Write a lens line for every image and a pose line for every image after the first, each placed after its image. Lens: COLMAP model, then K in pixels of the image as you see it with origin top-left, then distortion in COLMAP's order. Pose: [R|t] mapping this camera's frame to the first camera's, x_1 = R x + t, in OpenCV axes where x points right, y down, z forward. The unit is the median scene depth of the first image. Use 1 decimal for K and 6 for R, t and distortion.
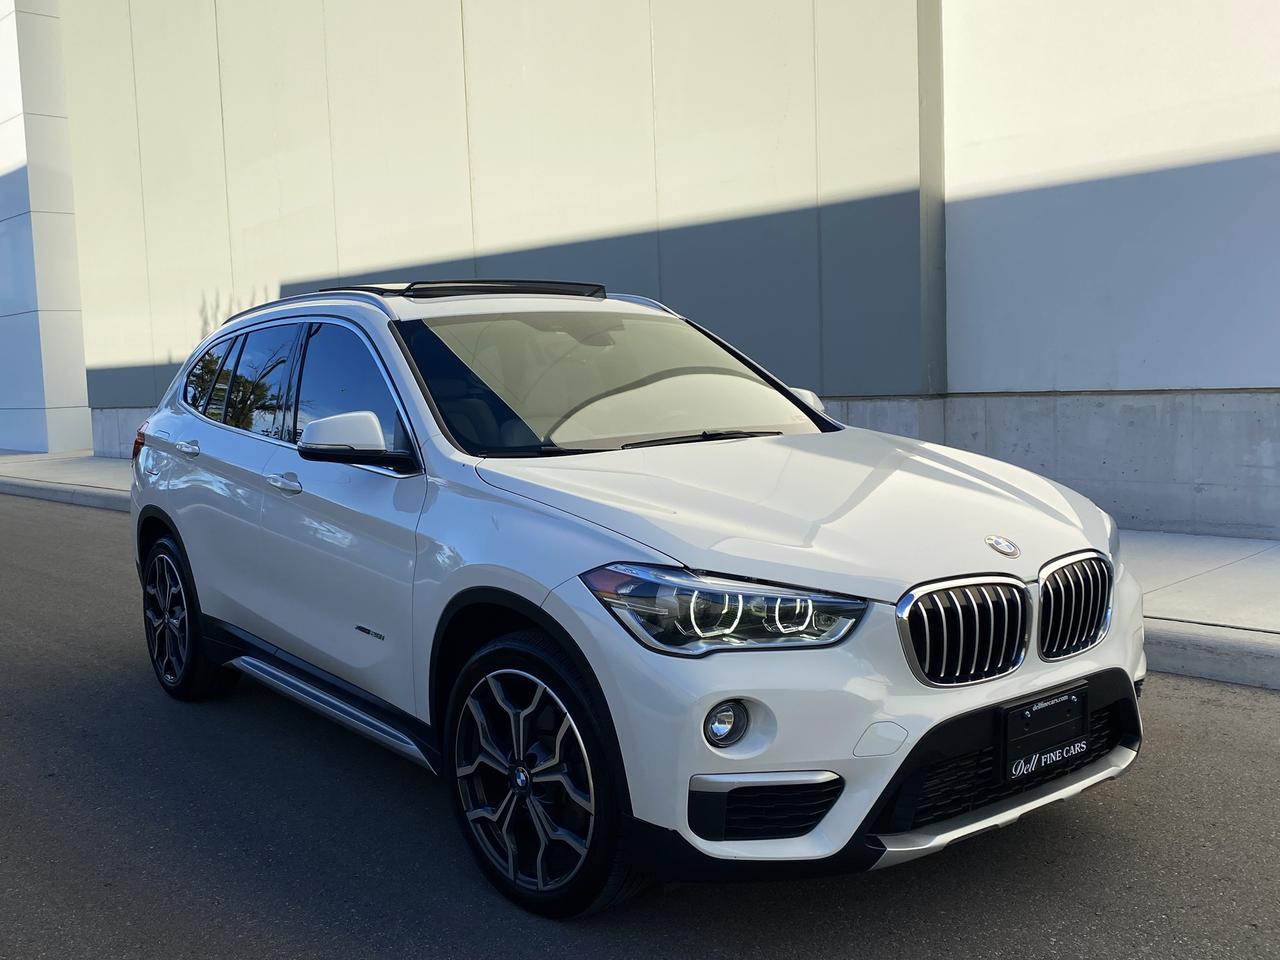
lens RADIAL K [[1245.6, 0, 632.9], [0, 1245.6, 481.6], [0, 0, 1]] dist [0.026890, 0.000000]
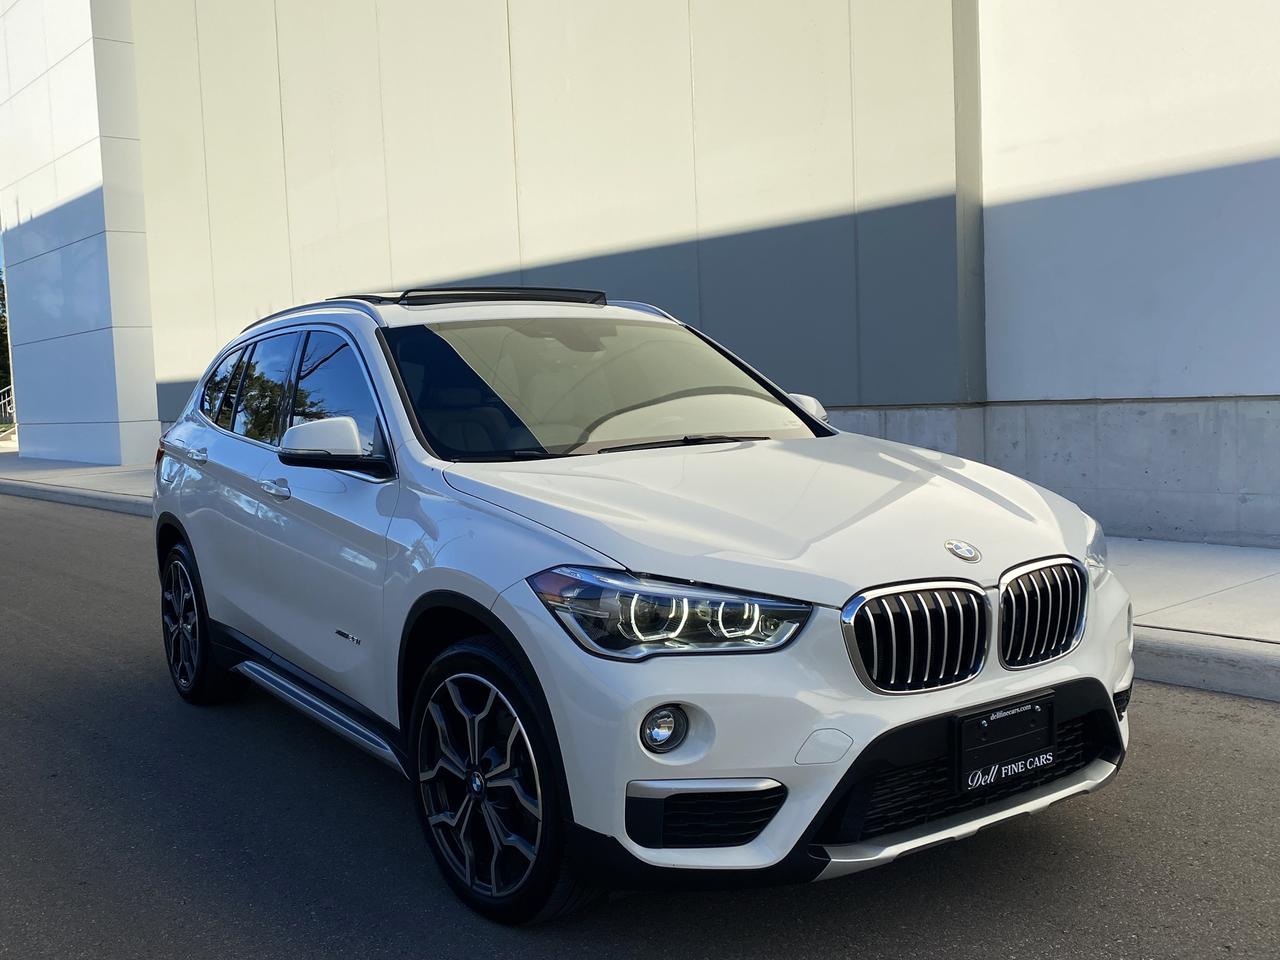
lens RADIAL K [[1245.6, 0, 633.2], [0, 1245.6, 482.4], [0, 0, 1]] dist [0.026890, 0.000000]
pose [[0.998184, 0.000153, -0.060235, 0.080537], [-0.000776, 0.999946, -0.010318, 0.007046], [0.060230, 0.010346, 0.998131, 0.010101]]
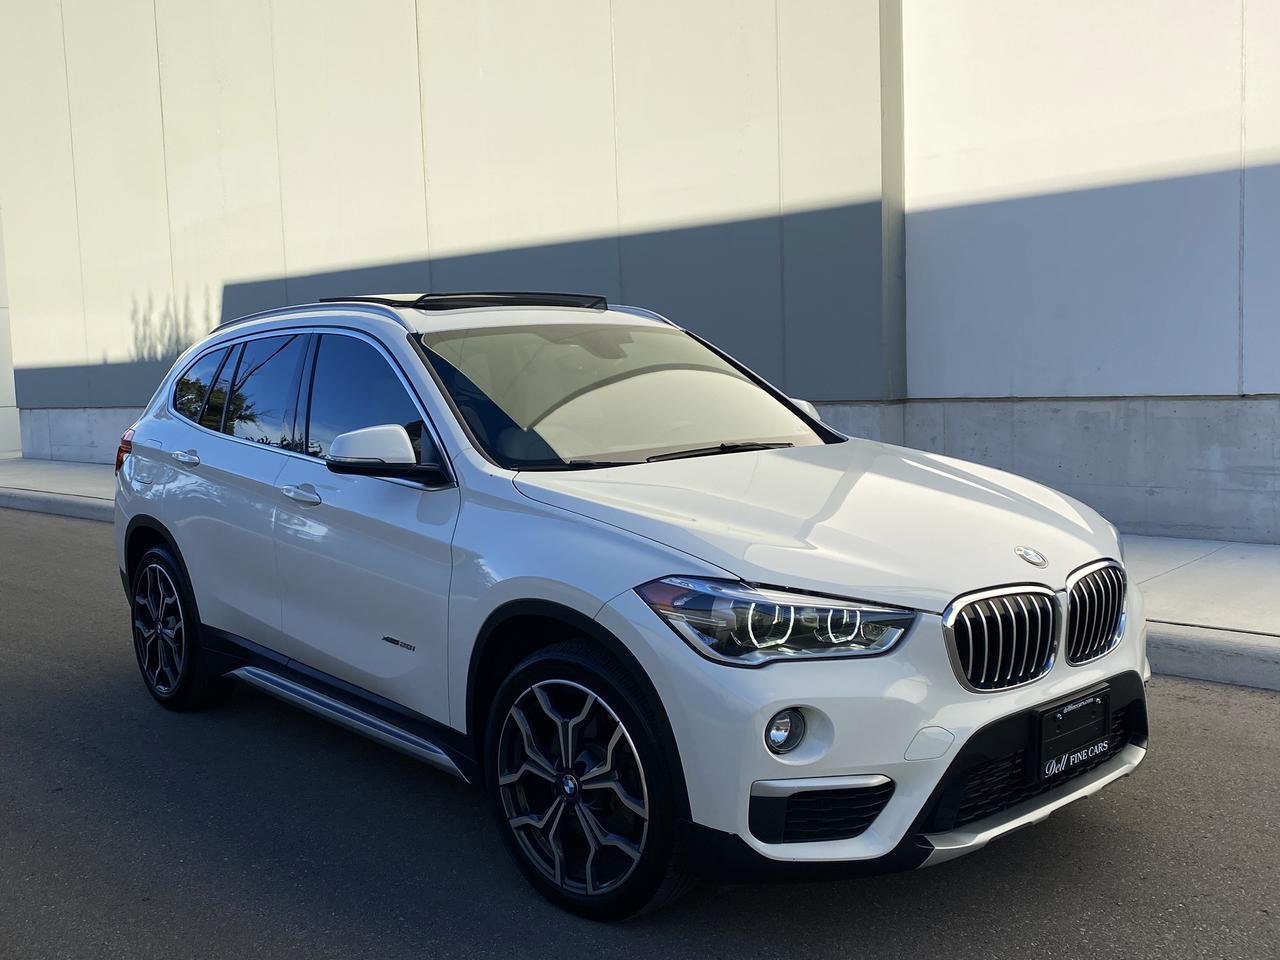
lens RADIAL K [[1245.6, 0, 639.1], [0, 1245.6, 481.8], [0, 0, 1]] dist [0.026890, 0.000000]
pose [[0.997867, -0.002936, 0.065213, -0.083655], [0.002823, 0.999994, 0.001833, -0.011653], [-0.065218, -0.001645, 0.997870, -0.022120]]
